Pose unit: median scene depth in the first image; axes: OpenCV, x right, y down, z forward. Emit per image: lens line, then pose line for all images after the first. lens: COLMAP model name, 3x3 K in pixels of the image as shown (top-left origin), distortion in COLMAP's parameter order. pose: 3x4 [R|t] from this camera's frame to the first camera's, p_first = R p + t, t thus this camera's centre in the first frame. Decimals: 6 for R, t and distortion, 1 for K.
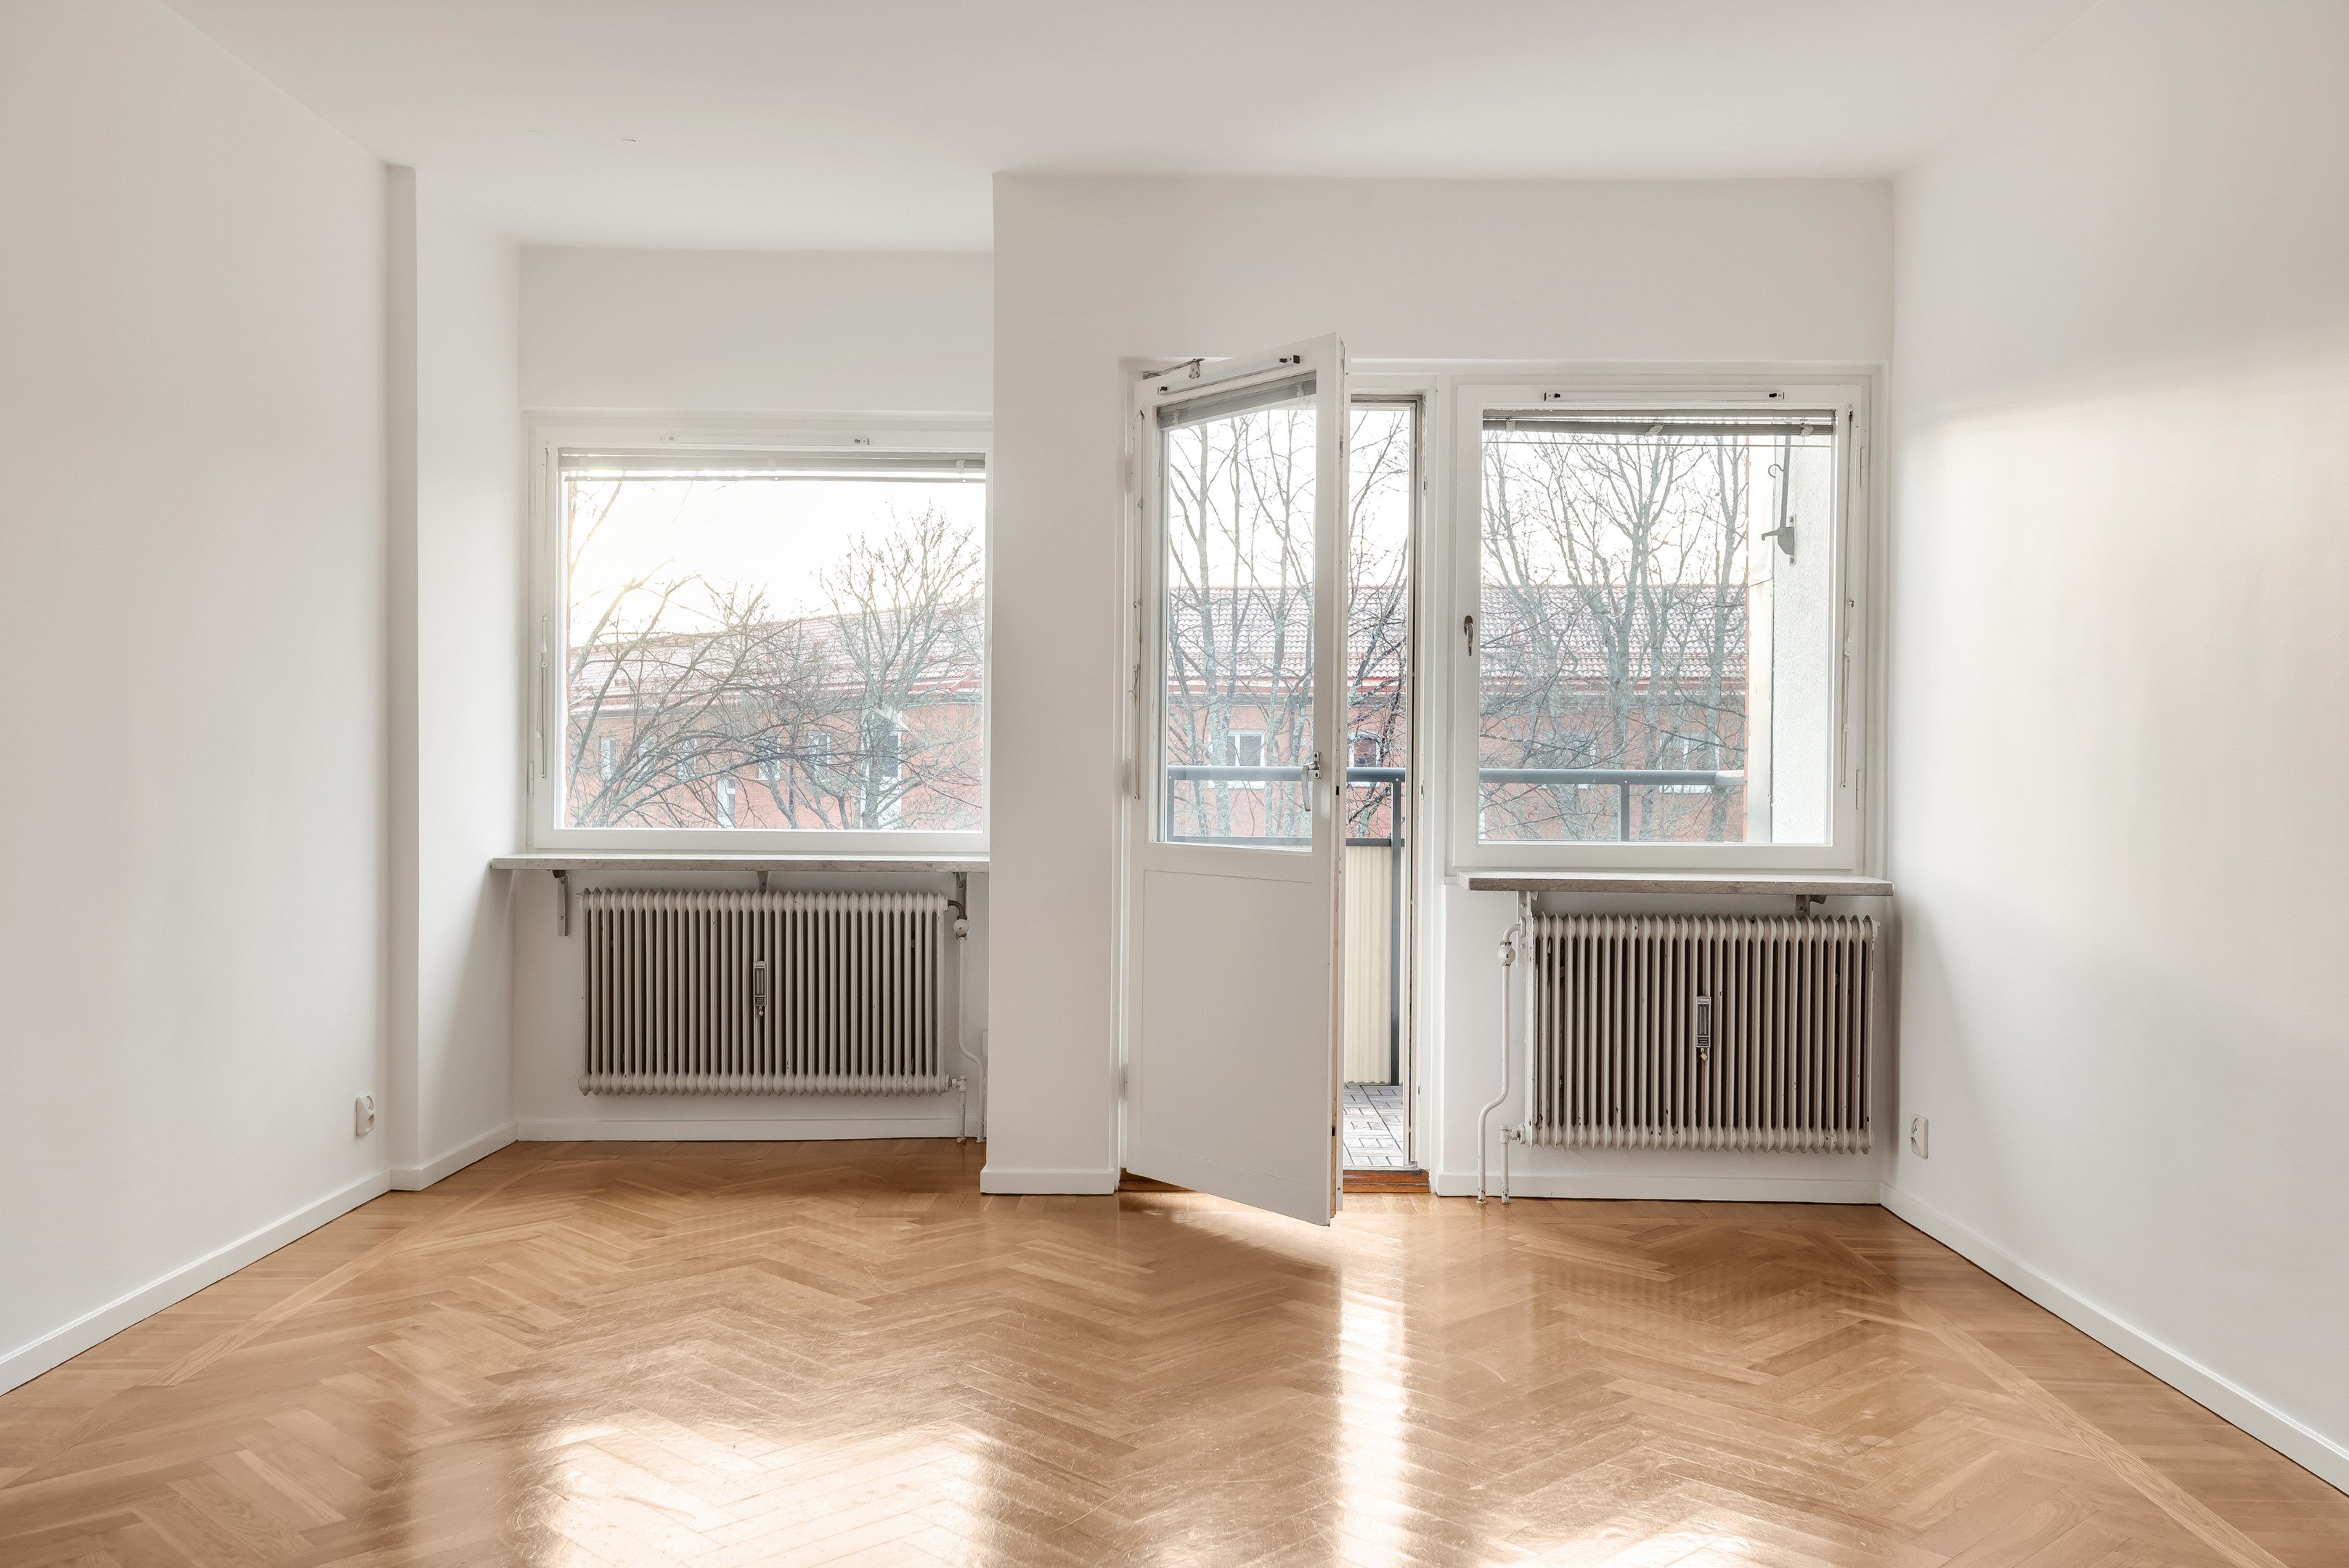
lens RADIAL K [[1931.1, 0, 1174.5], [0, 1931.1, 784.0], [0, 0, 1]] dist [0.035723, -0.001683]
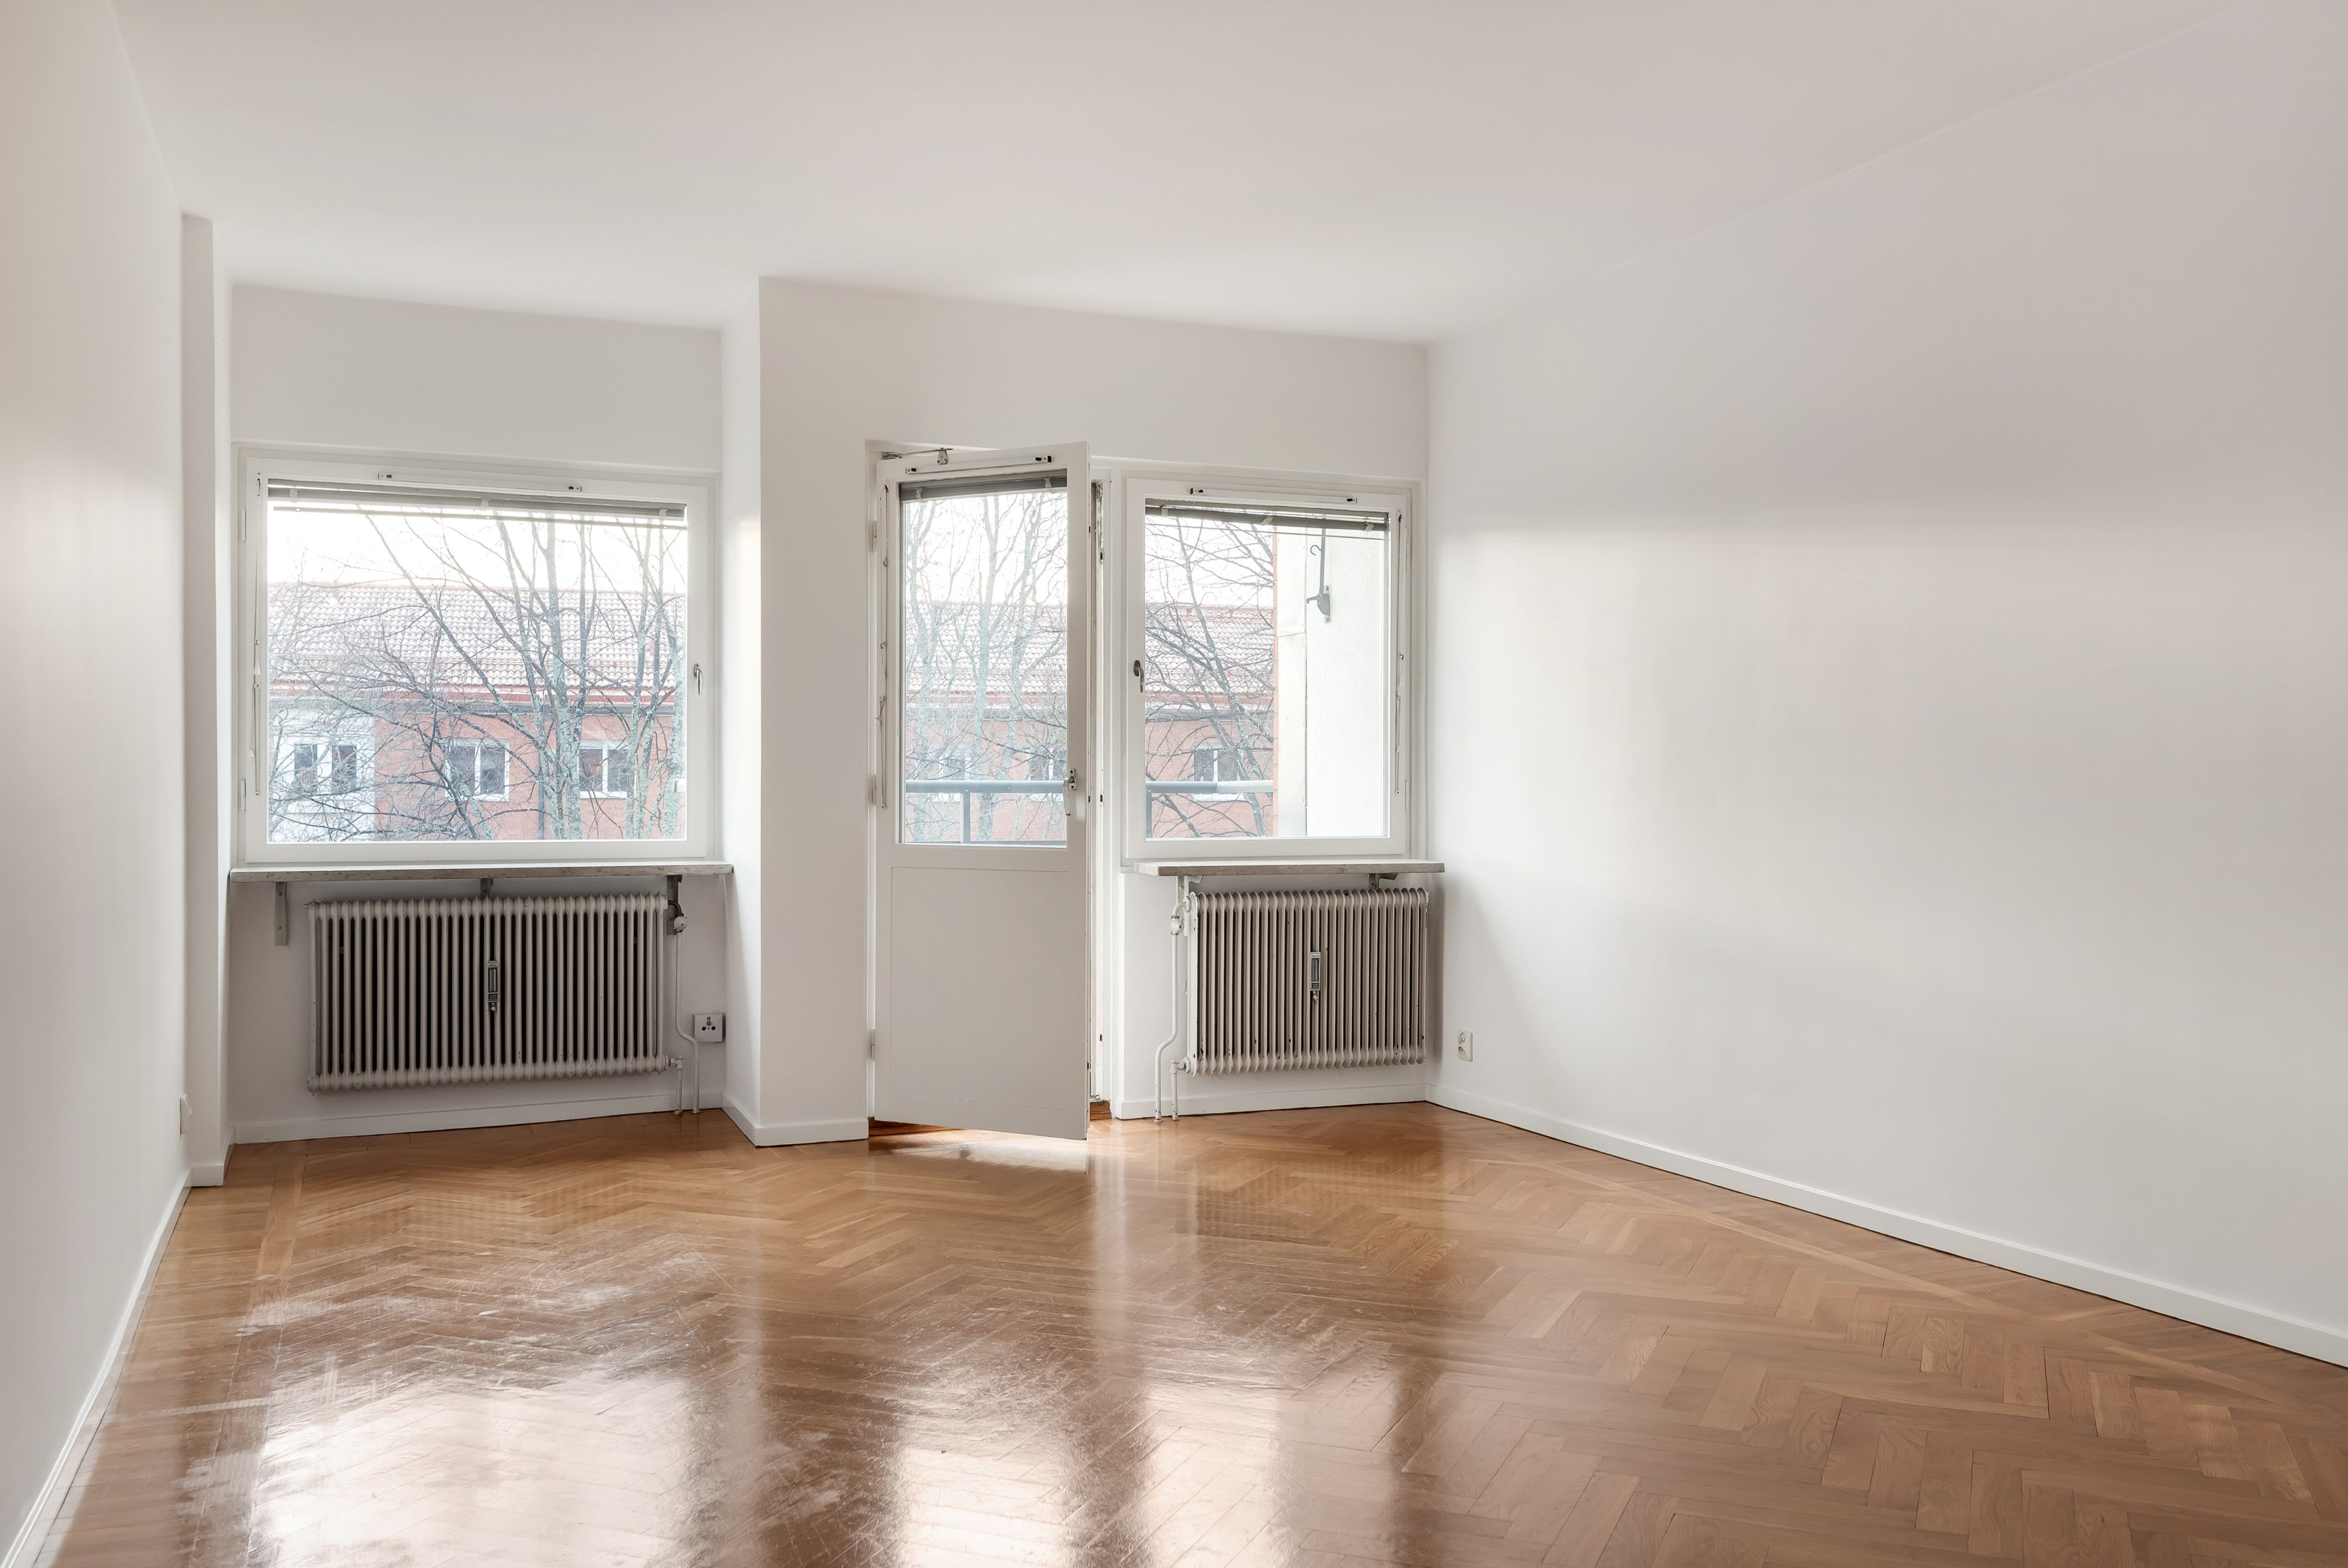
lens RADIAL K [[1951.2, 0, 1174.0], [0, 1951.2, 784.0], [0, 0, 1]] dist [0.037797, 0.000849]
pose [[0.922203, -0.006049, 0.386658, -0.321129], [0.007929, 0.999963, -0.003268, -0.001733], [-0.386624, 0.006080, 0.922217, -0.189093]]
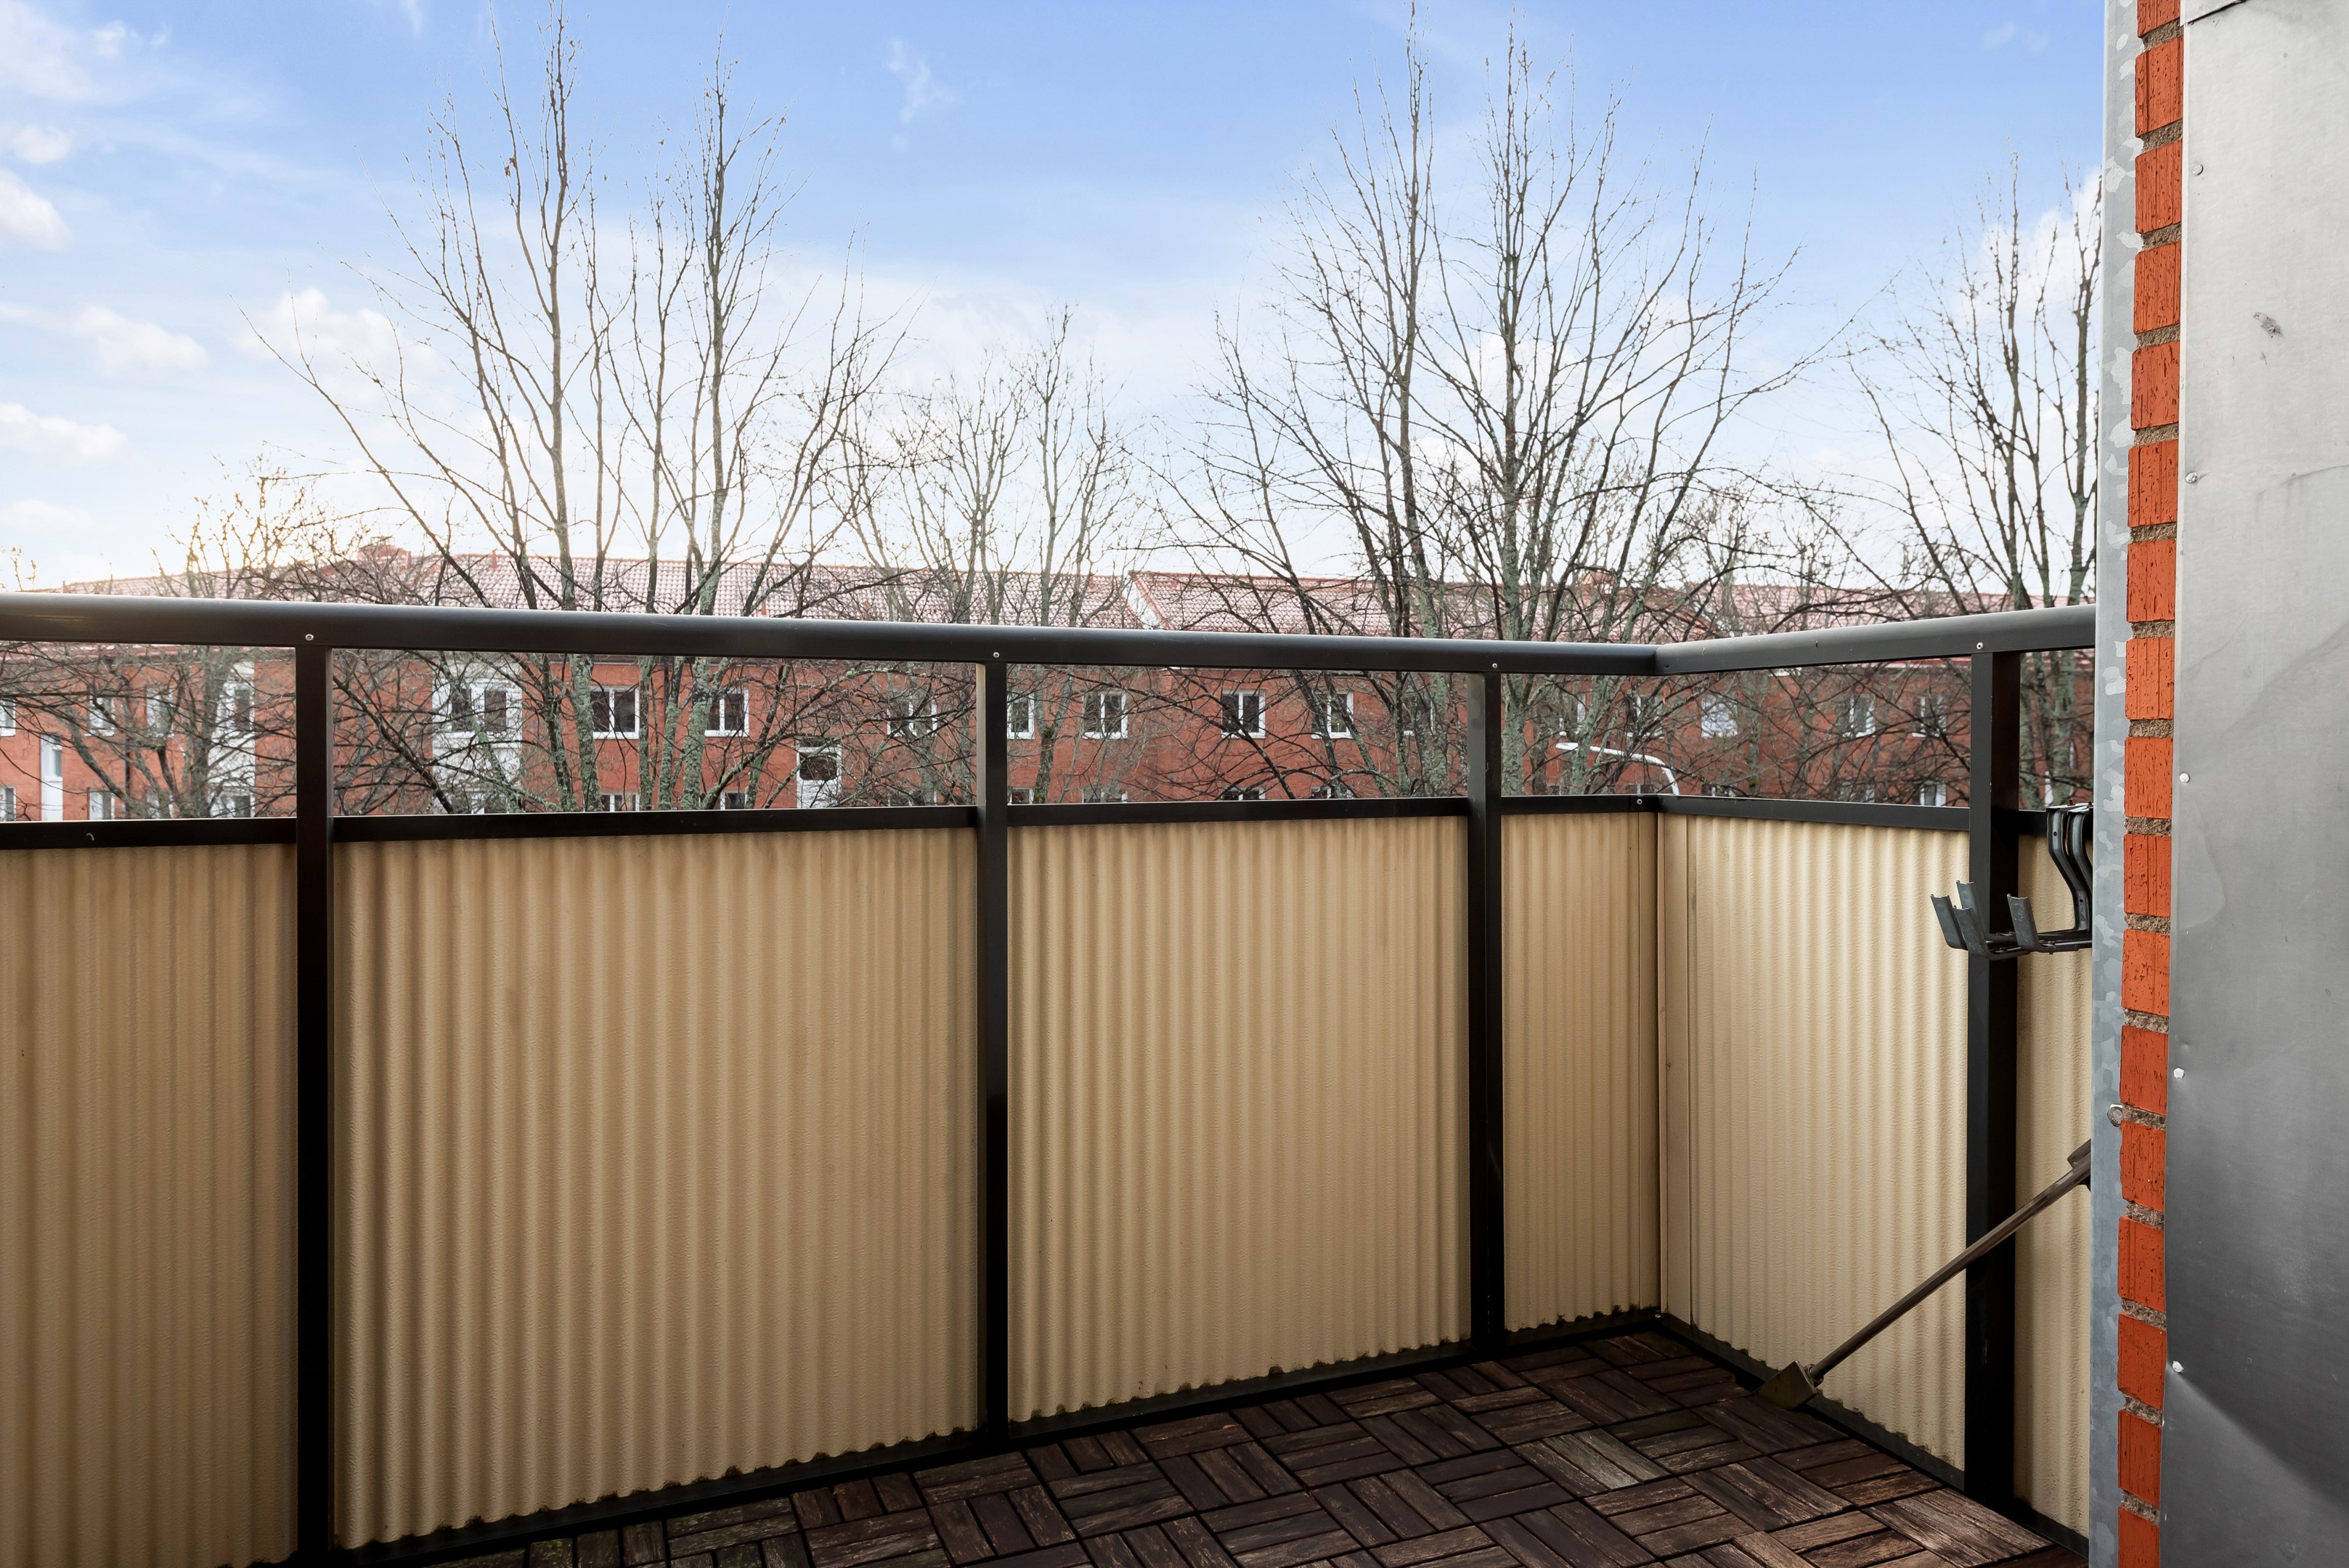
lens RADIAL K [[1496.2, 0, 1174.5], [0, 1496.2, 784.0], [0, 0, 1]] dist [0.021615, -0.000522]
pose [[0.925510, -0.018634, 0.378265, 0.054681], [0.006786, 0.999444, 0.032632, 0.021565], [-0.378663, -0.027634, 0.925122, 1.089462]]
